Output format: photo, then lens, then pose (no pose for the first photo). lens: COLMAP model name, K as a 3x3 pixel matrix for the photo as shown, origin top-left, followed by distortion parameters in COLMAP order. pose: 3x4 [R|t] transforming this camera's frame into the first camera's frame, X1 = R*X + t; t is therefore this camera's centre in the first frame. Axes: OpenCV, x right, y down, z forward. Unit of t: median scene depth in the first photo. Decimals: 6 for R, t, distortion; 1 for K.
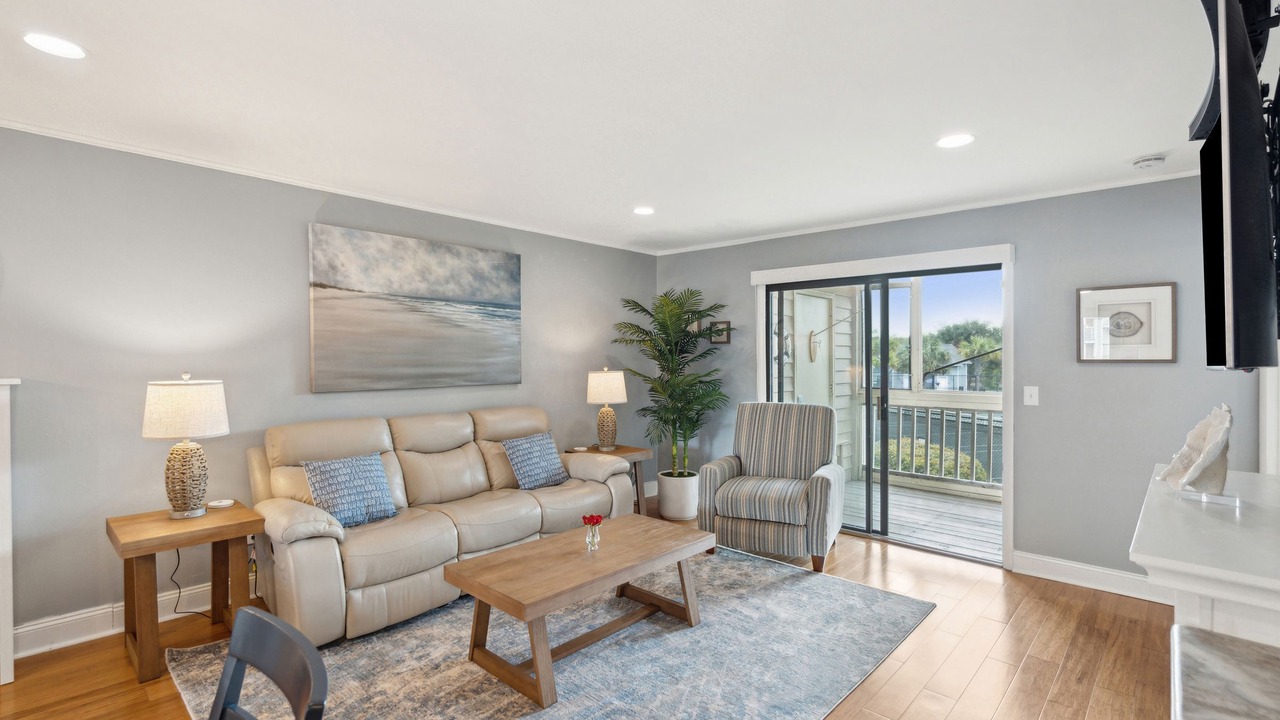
lens RADIAL K [[581.9, 0, 636.4], [0, 581.9, 360.3], [0, 0, 1]] dist [-0.005546, 0.000219]
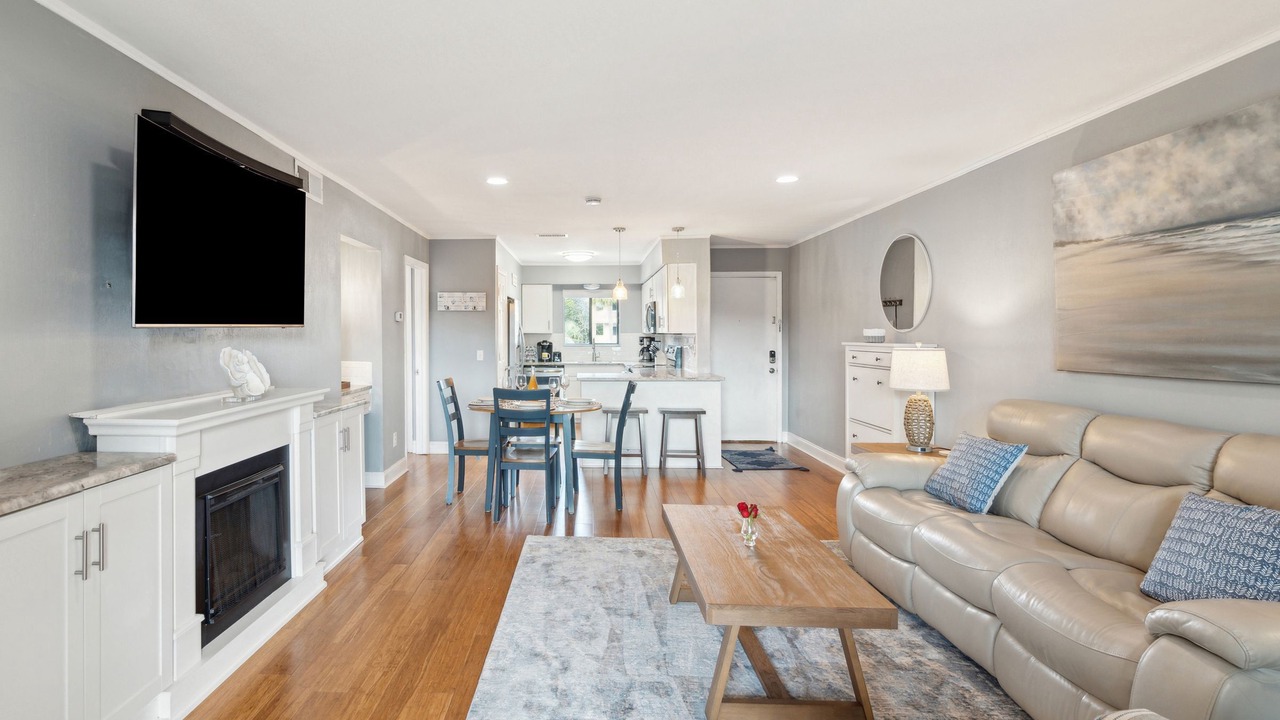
lens RADIAL K [[616.9, 0, 577.2], [0, 616.9, 330.1], [0, 0, 1]] dist [0.000942, 0.001674]
pose [[-0.727811, -0.010952, -0.685690, 0.511148], [-0.007773, 0.999940, -0.007721, 0.007908], [0.685734, -0.000289, -0.727852, 1.028449]]
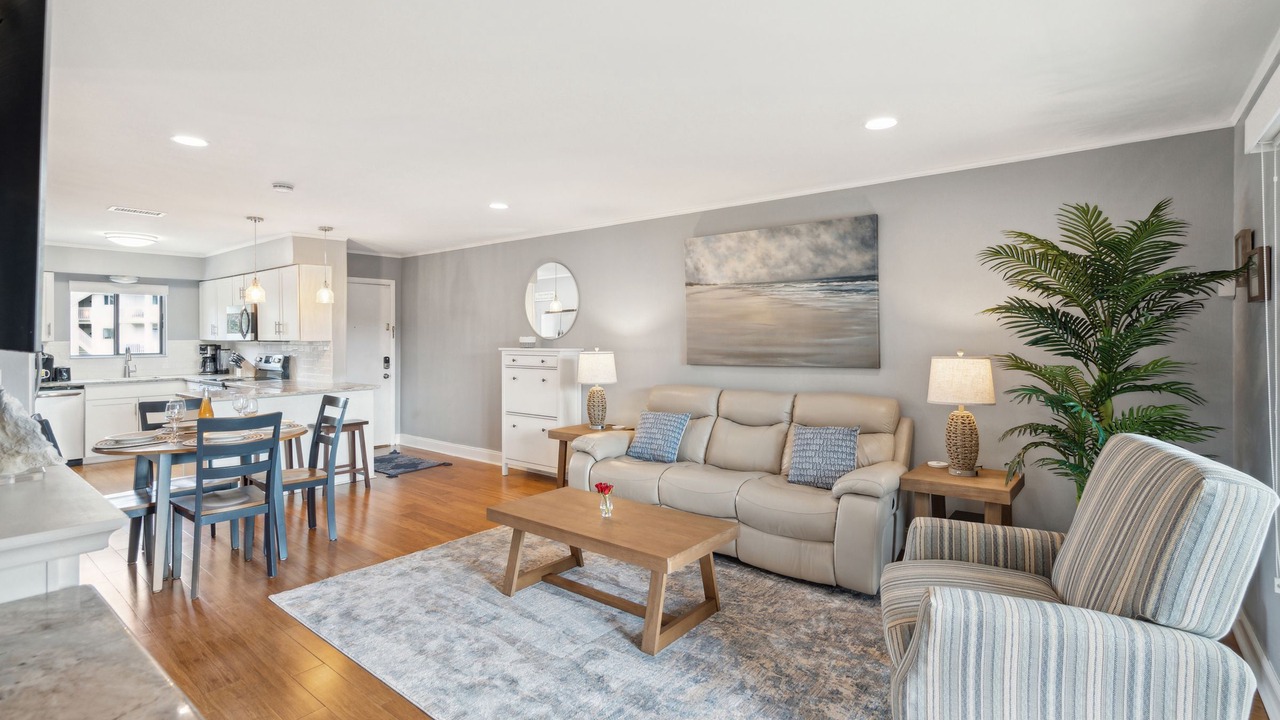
lens RADIAL K [[581.9, 0, 633.4], [0, 581.9, 338.8], [0, 0, 1]] dist [-0.005546, 0.000219]
pose [[0.098866, -0.001921, -0.995099, 0.679627], [0.000446, 0.999998, -0.001887, -0.001003], [0.995101, -0.000257, 0.098867, 0.648007]]
